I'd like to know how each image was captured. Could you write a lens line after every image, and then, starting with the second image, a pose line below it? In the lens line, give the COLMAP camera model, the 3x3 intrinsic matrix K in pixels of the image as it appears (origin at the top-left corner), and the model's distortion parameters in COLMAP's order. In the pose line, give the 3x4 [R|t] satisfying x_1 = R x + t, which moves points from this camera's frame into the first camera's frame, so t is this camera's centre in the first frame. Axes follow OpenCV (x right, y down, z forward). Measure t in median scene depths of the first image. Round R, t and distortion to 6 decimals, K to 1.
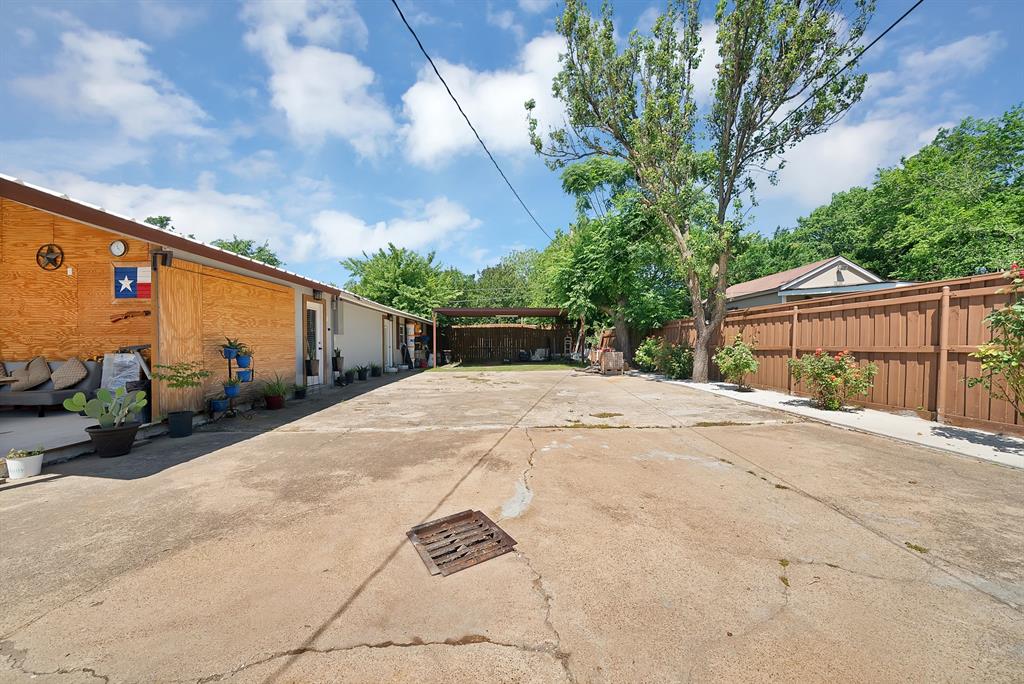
lens RADIAL K [[367.4, 0, 506.3], [0, 367.4, 342.5], [0, 0, 1]] dist [-0.025348, 0.002312]
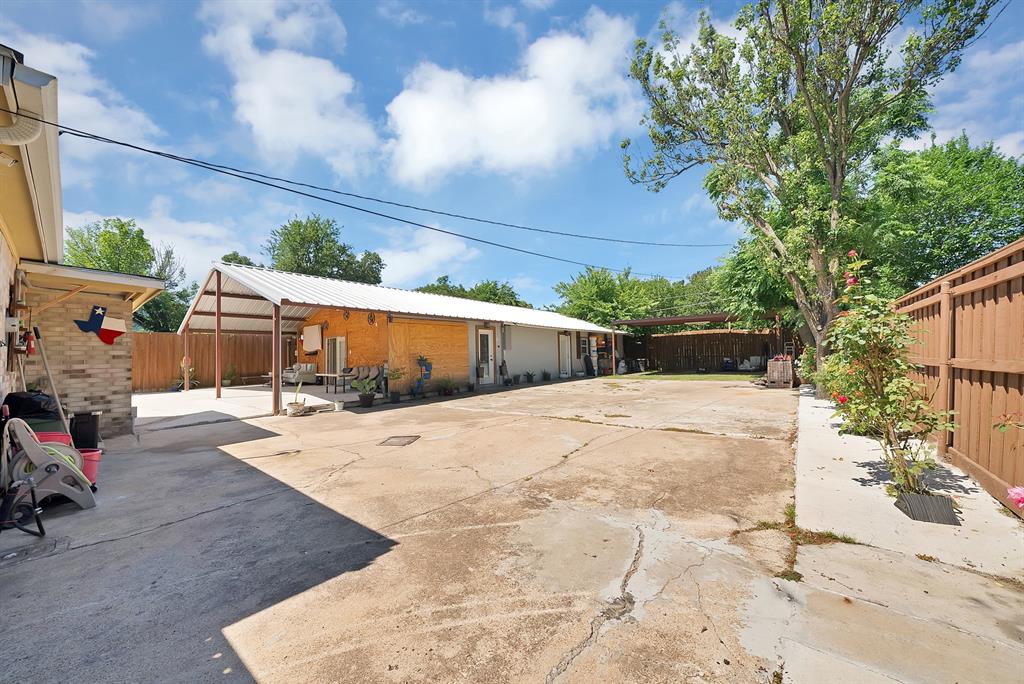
lens RADIAL K [[367.4, 0, 506.3], [0, 367.4, 342.5], [0, 0, 1]] dist [-0.025348, 0.002312]
pose [[0.759135, -0.032301, -0.650131, 0.518353], [0.019945, 0.999453, -0.026368, -0.012898], [0.650627, 0.007050, 0.759365, -0.105875]]
